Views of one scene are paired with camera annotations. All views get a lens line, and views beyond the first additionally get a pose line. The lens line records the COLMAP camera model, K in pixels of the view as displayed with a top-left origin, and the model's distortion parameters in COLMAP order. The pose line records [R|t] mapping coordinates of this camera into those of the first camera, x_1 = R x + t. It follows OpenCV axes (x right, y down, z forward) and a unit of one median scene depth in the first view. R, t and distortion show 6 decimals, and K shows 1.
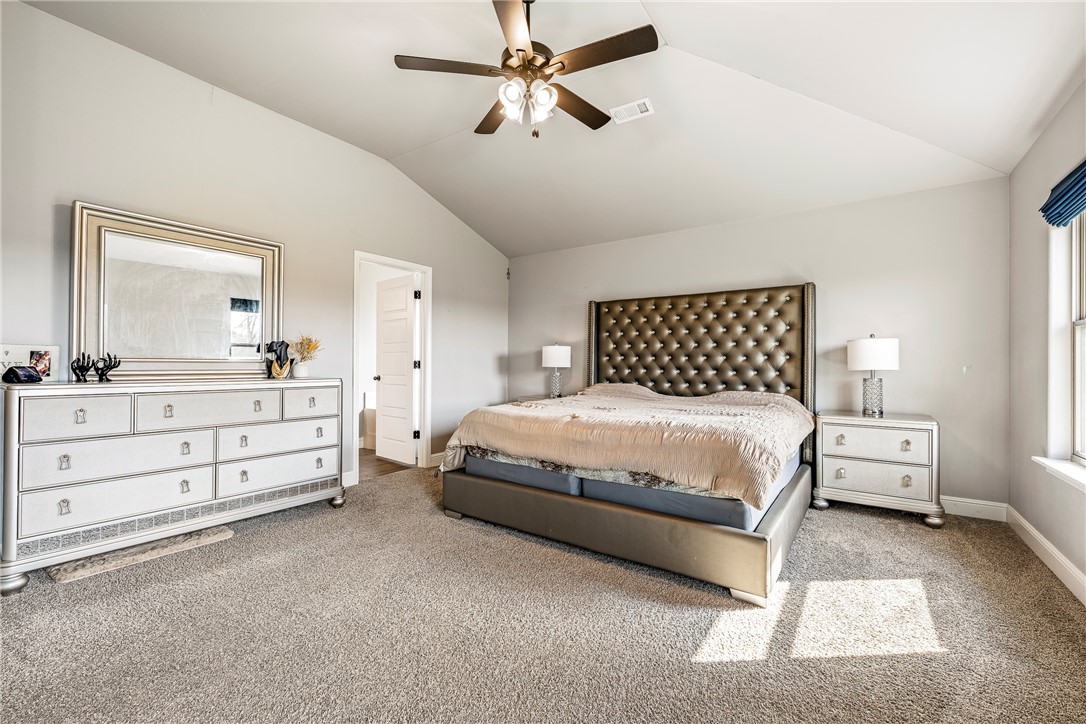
lens RADIAL K [[455.8, 0, 537.4], [0, 455.8, 361.7], [0, 0, 1]] dist [-0.000295, -0.000146]
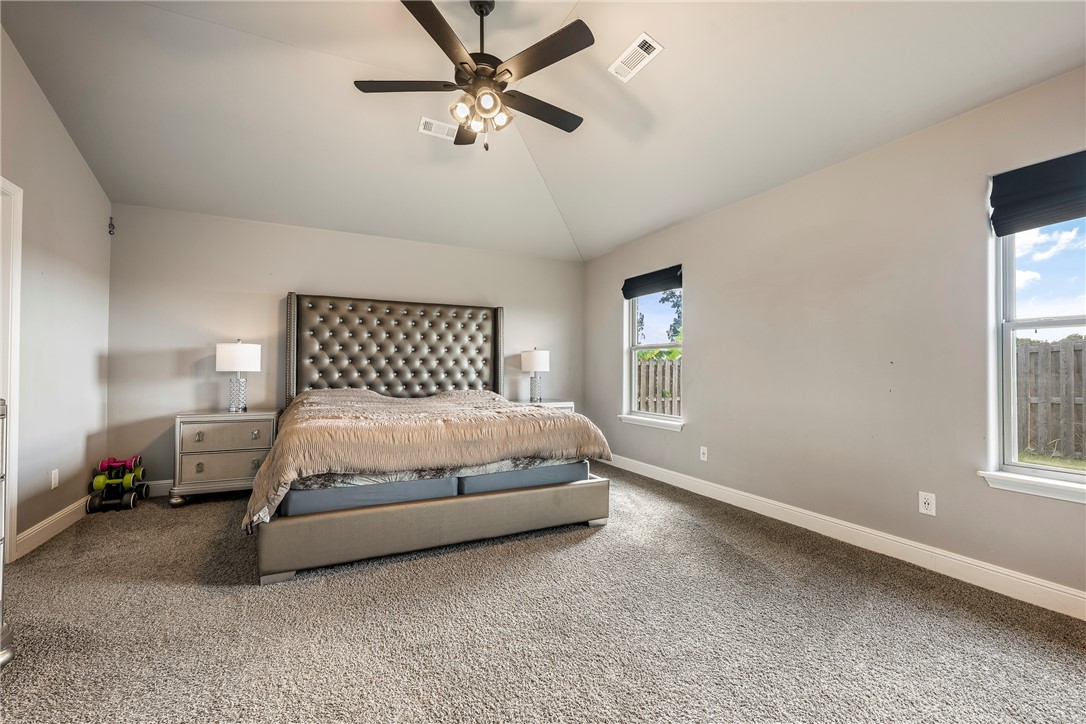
lens RADIAL K [[466.6, 0, 543.0], [0, 466.6, 362.0], [0, 0, 1]] dist [-0.002503, -0.000398]
pose [[0.458386, 0.008868, 0.888709, -0.501735], [-0.005666, 0.999959, -0.007056, -0.001648], [-0.888735, -0.001800, 0.458417, 0.226526]]
